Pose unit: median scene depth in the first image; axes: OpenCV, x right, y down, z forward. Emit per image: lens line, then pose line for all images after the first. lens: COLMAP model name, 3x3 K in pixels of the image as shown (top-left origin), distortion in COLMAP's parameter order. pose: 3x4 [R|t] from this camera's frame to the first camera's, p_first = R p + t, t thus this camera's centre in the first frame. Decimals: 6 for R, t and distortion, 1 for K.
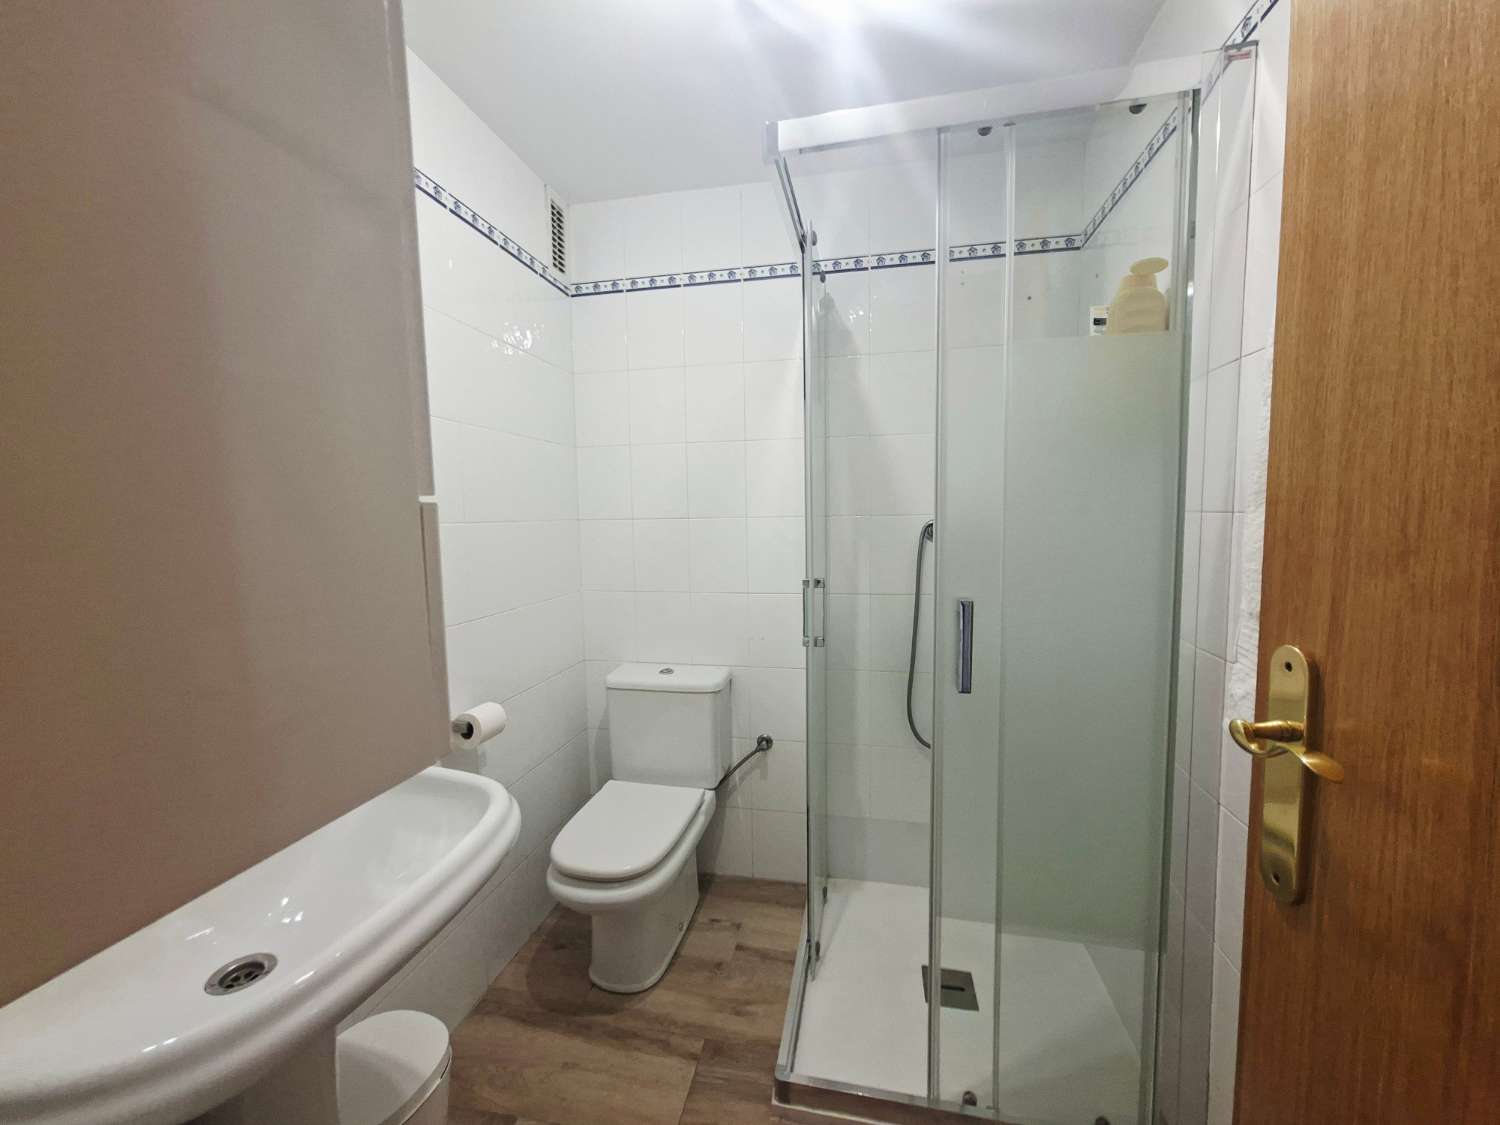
lens RADIAL K [[593.3, 0, 755.6], [0, 593.3, 563.7], [0, 0, 1]] dist [-0.001489, 0.000211]
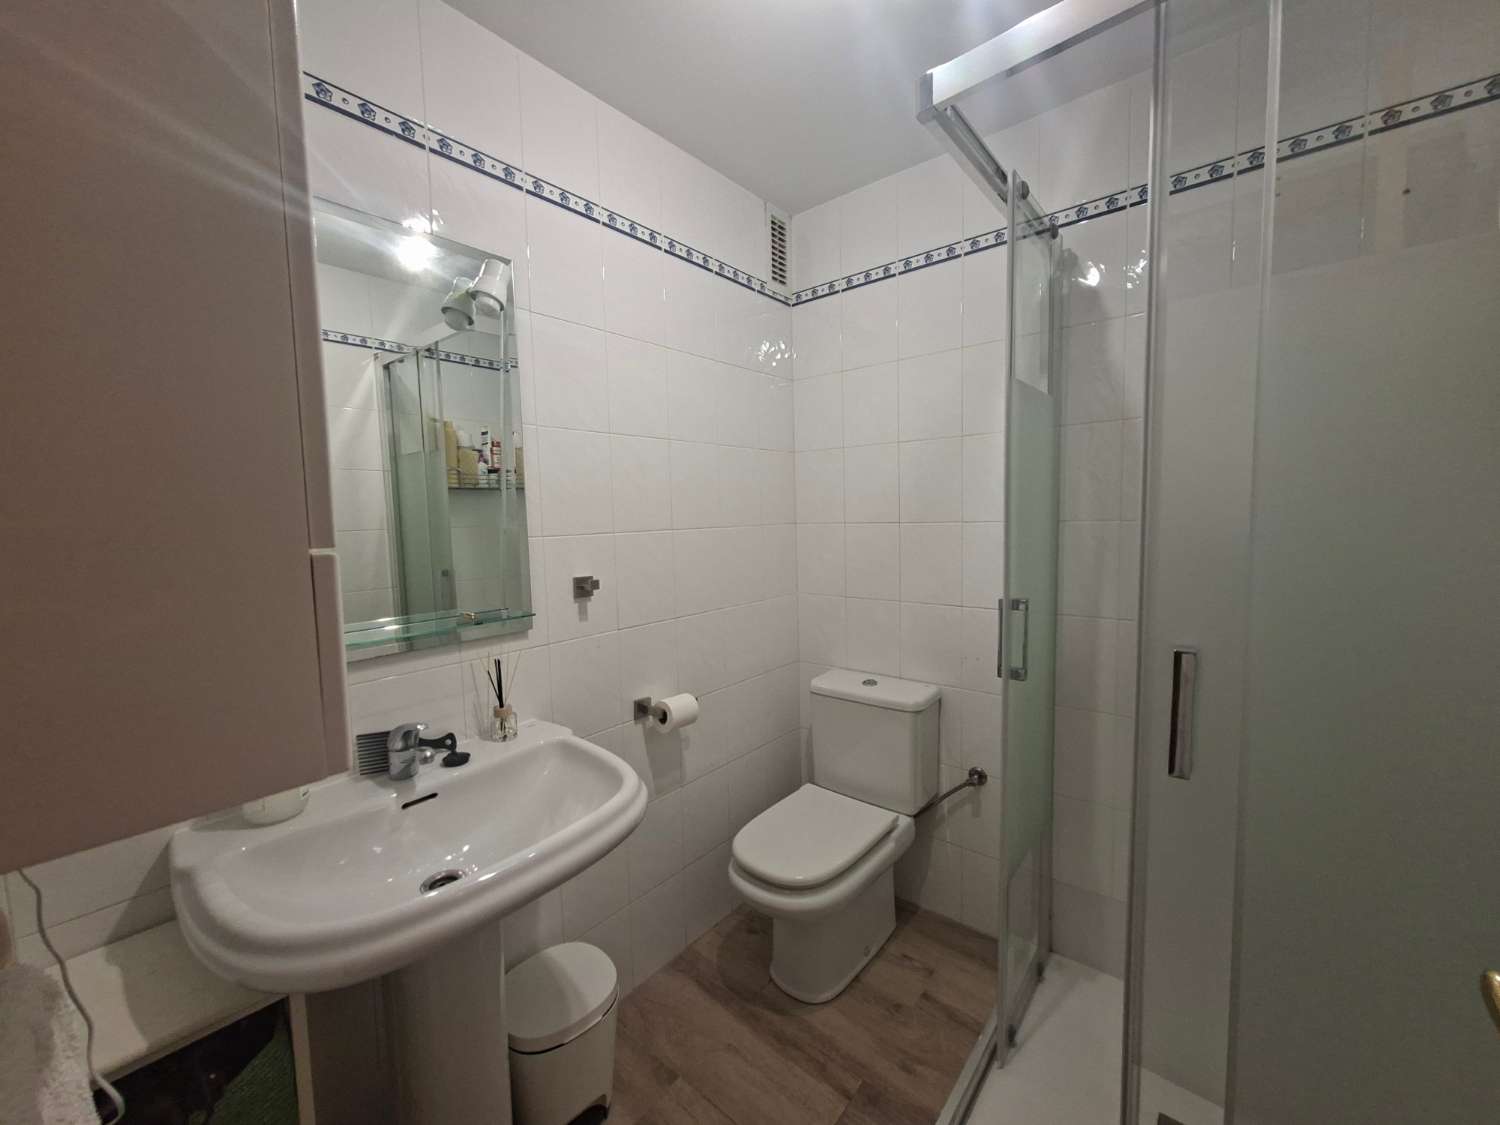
lens RADIAL K [[593.3, 0, 755.6], [0, 593.3, 563.7], [0, 0, 1]] dist [-0.001489, 0.000211]
pose [[0.881207, 0.033754, -0.471525, 0.140454], [-0.028557, 0.999427, 0.018176, -0.024214], [0.471868, -0.002551, 0.881666, 0.070763]]
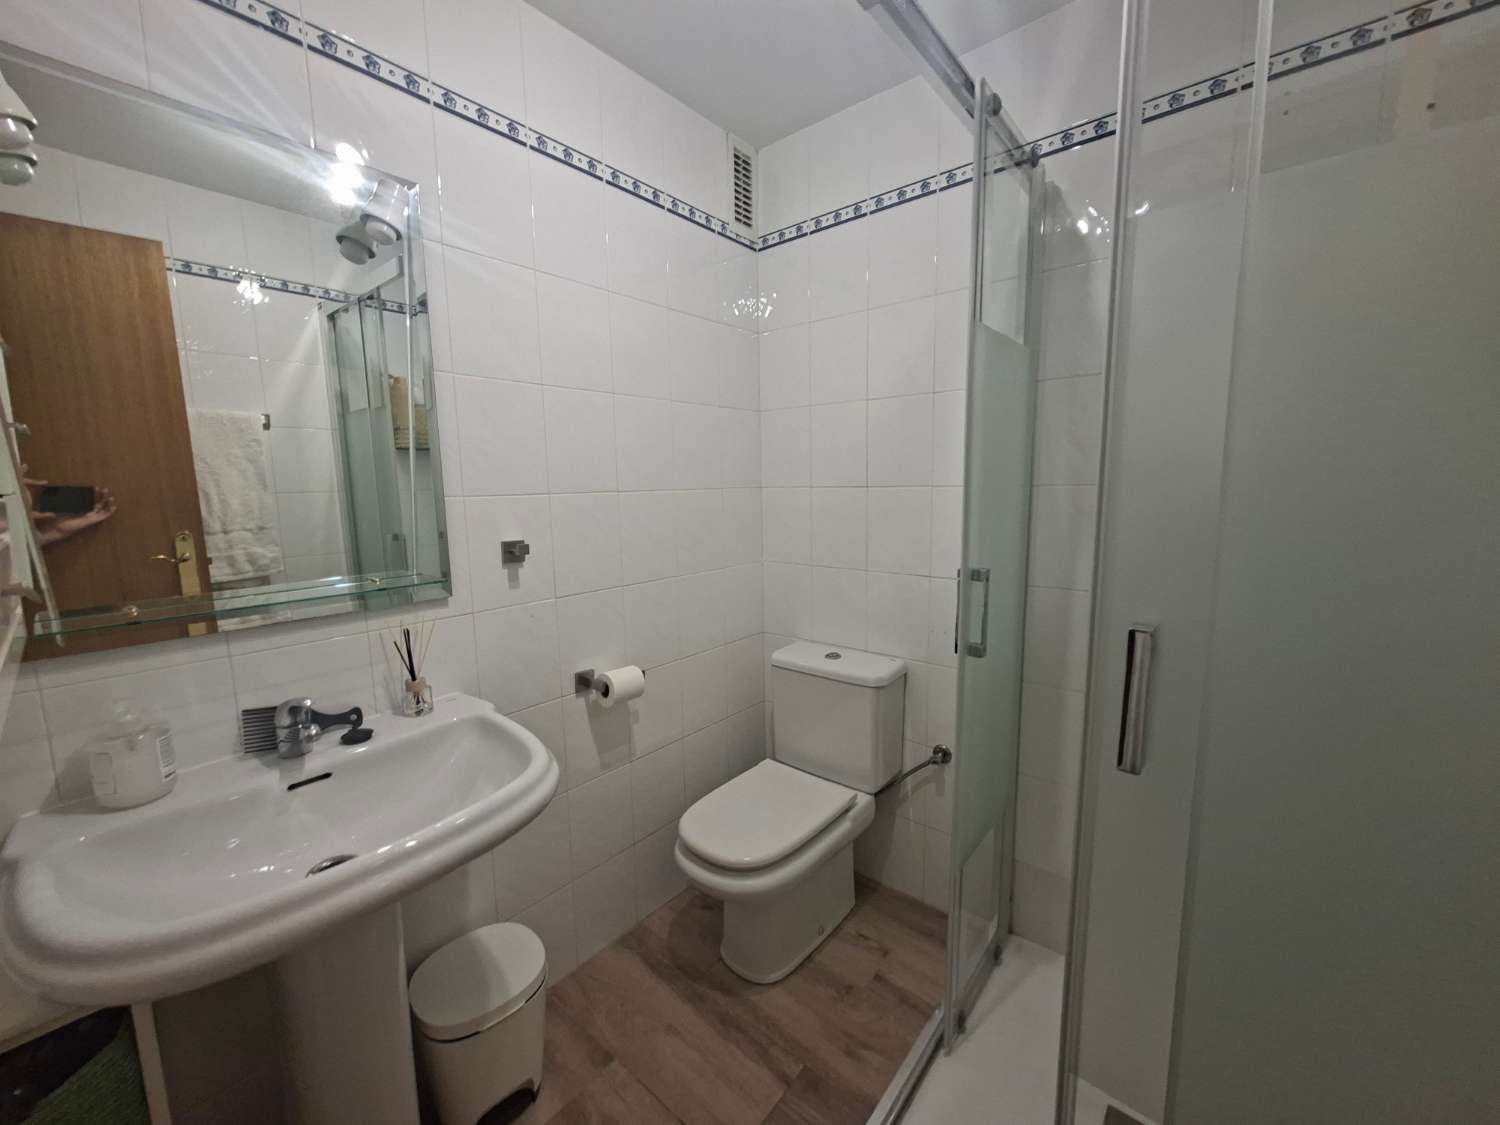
lens RADIAL K [[593.3, 0, 755.6], [0, 593.3, 563.7], [0, 0, 1]] dist [-0.001489, 0.000211]
pose [[0.879392, 0.066383, -0.471447, 0.175896], [-0.037689, 0.996831, 0.070060, -0.020501], [0.474604, -0.043842, 0.879107, 0.153977]]
